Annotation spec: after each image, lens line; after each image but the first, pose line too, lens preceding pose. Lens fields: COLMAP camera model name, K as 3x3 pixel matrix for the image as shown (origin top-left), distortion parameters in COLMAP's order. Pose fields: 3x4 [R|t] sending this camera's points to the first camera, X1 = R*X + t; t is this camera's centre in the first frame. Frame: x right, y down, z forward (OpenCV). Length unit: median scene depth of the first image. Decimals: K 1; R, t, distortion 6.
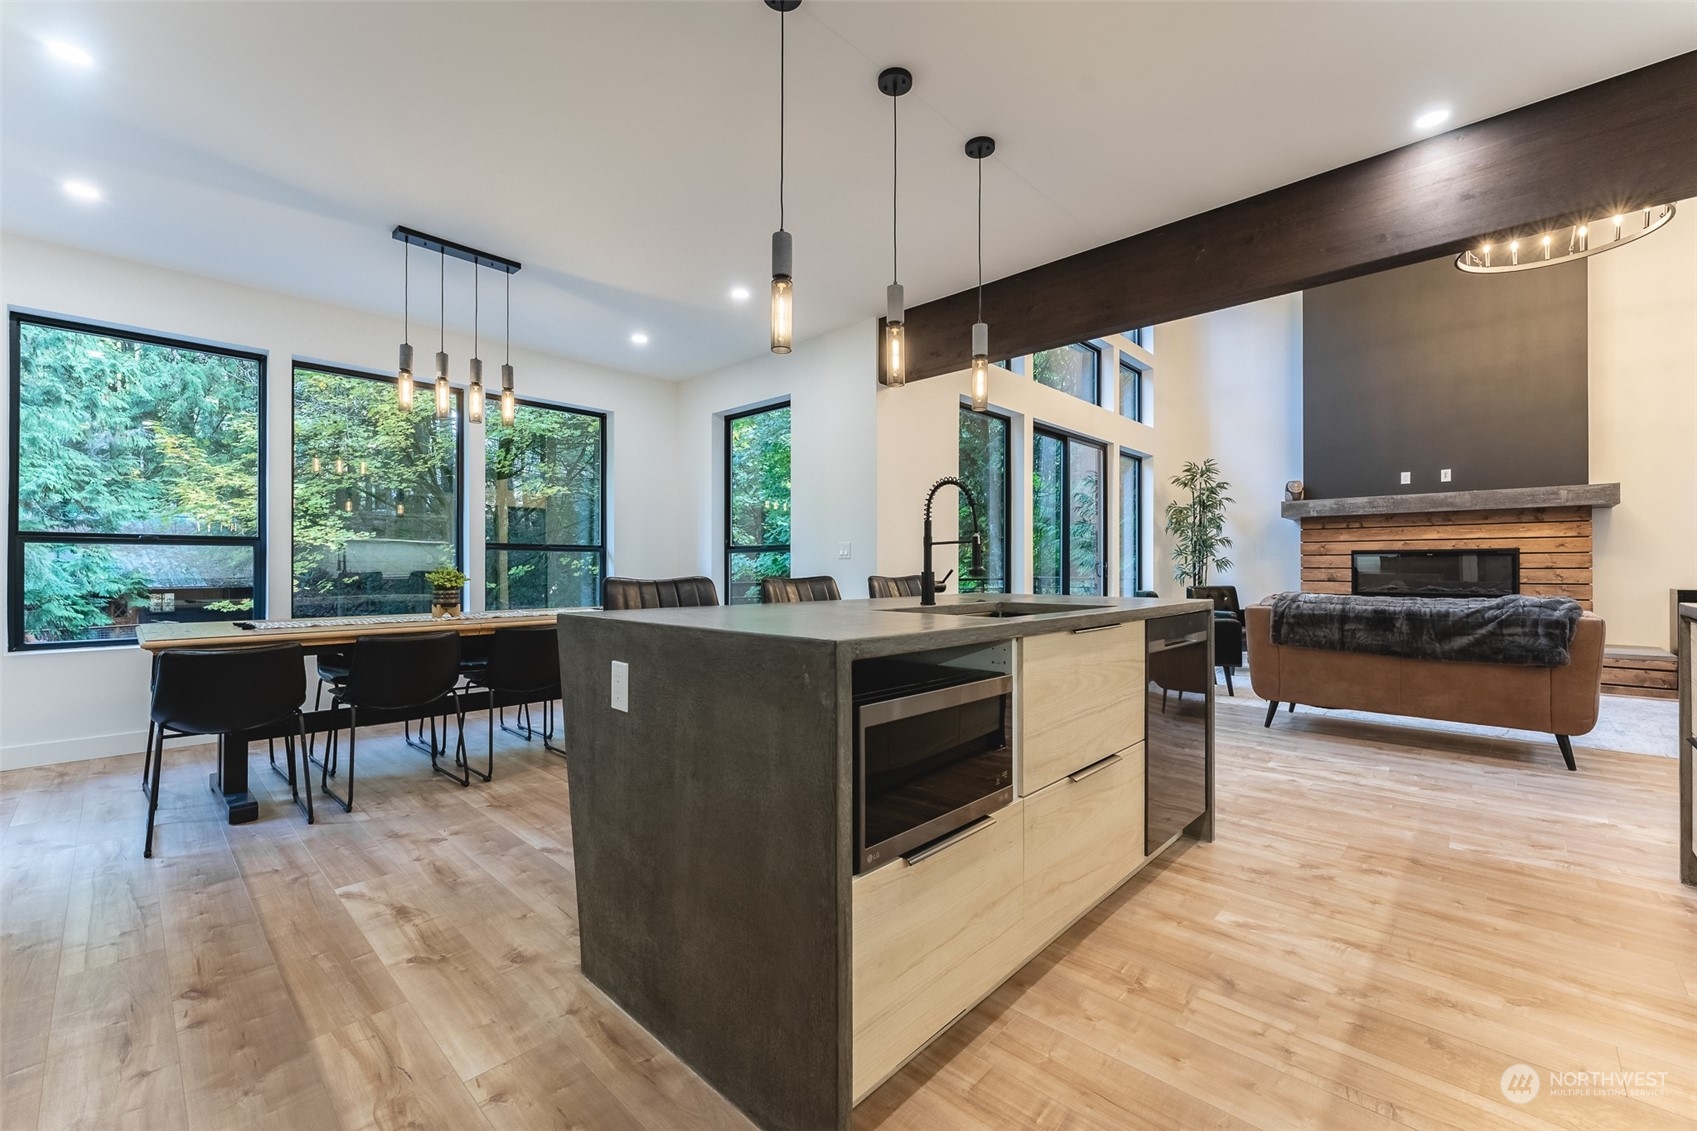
lens RADIAL K [[692.6, 0, 848.5], [0, 692.6, 565.5], [0, 0, 1]] dist [-0.000154, 0.000052]
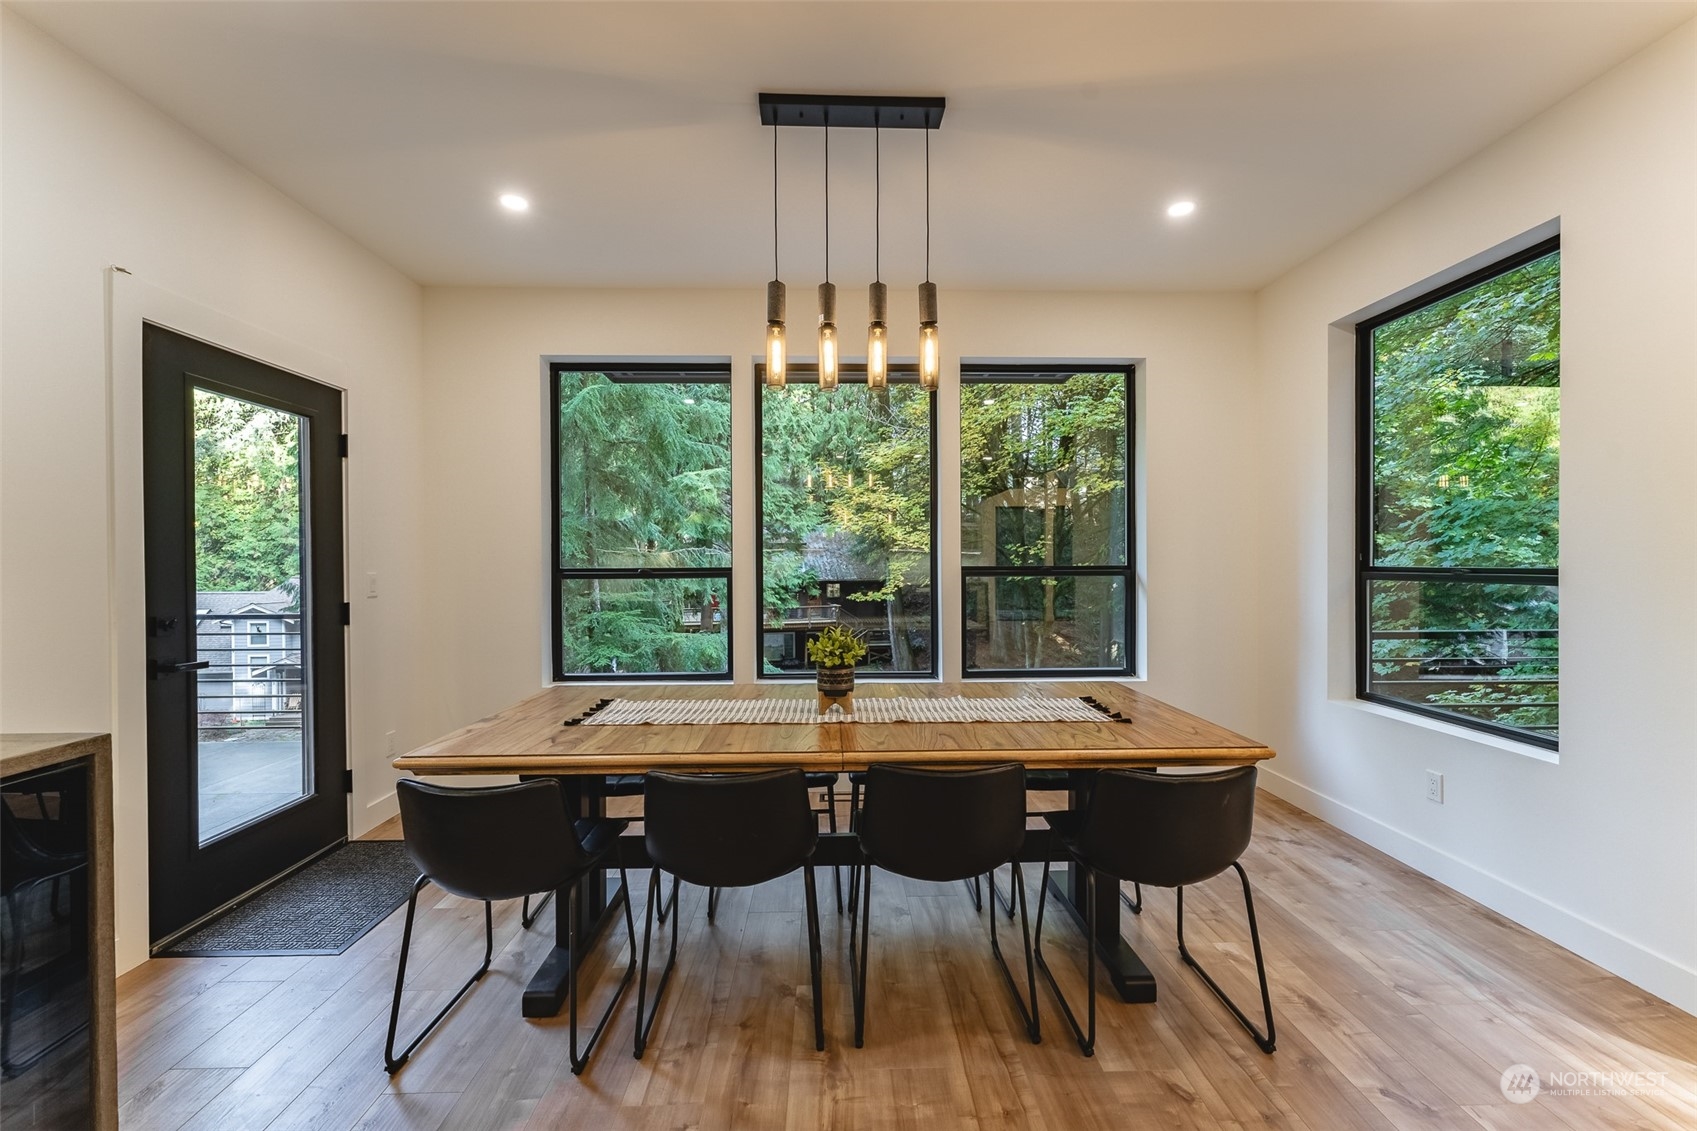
lens RADIAL K [[680.0, 0, 853.2], [0, 680.0, 567.2], [0, 0, 1]] dist [-0.000283, -0.000017]
pose [[0.711239, 0.001976, -0.702948, -0.142856], [0.008393, 0.999901, 0.011303, -0.060845], [0.702900, -0.013939, 0.711152, 0.583657]]
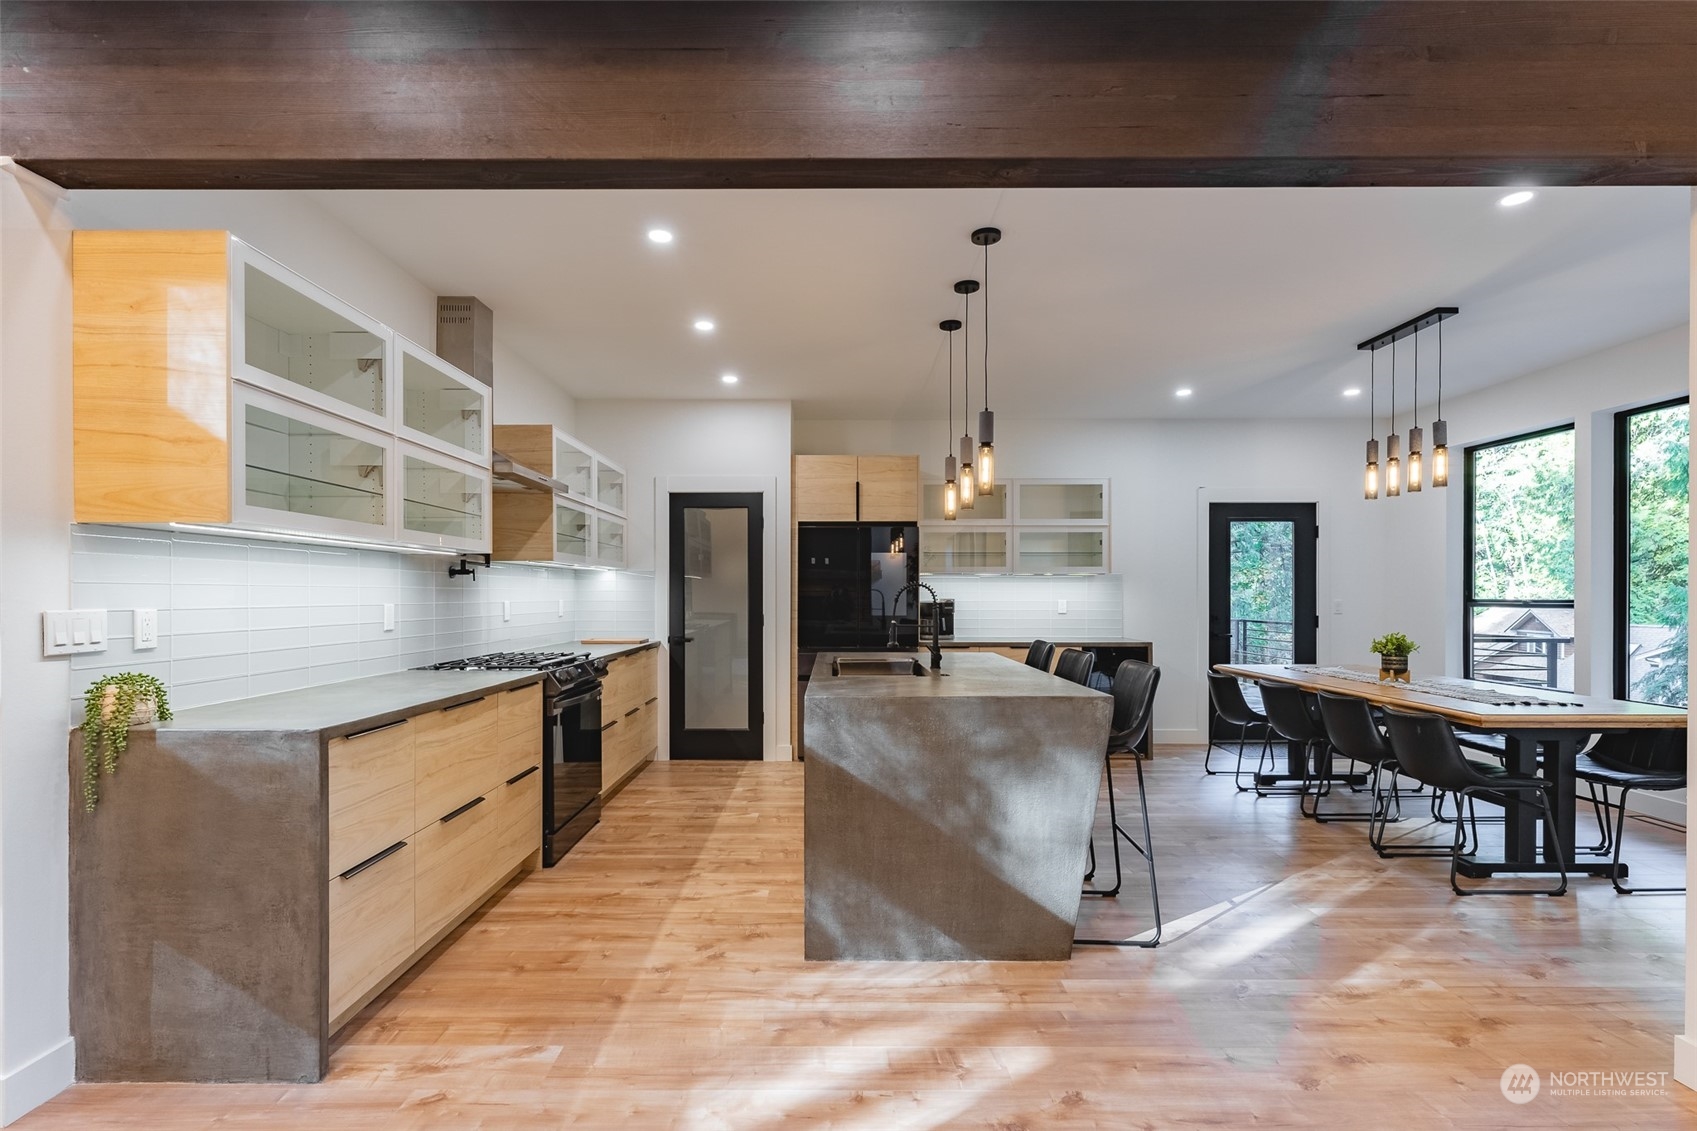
lens RADIAL K [[789.8, 0, 845.6], [0, 789.8, 599.7], [0, 0, 1]] dist [0.000185, 0.000011]
pose [[-0.719771, 0.004498, -0.694197, 0.881147], [0.005327, 0.999985, 0.000956, -0.056841], [0.694191, -0.003009, -0.719785, 1.302108]]
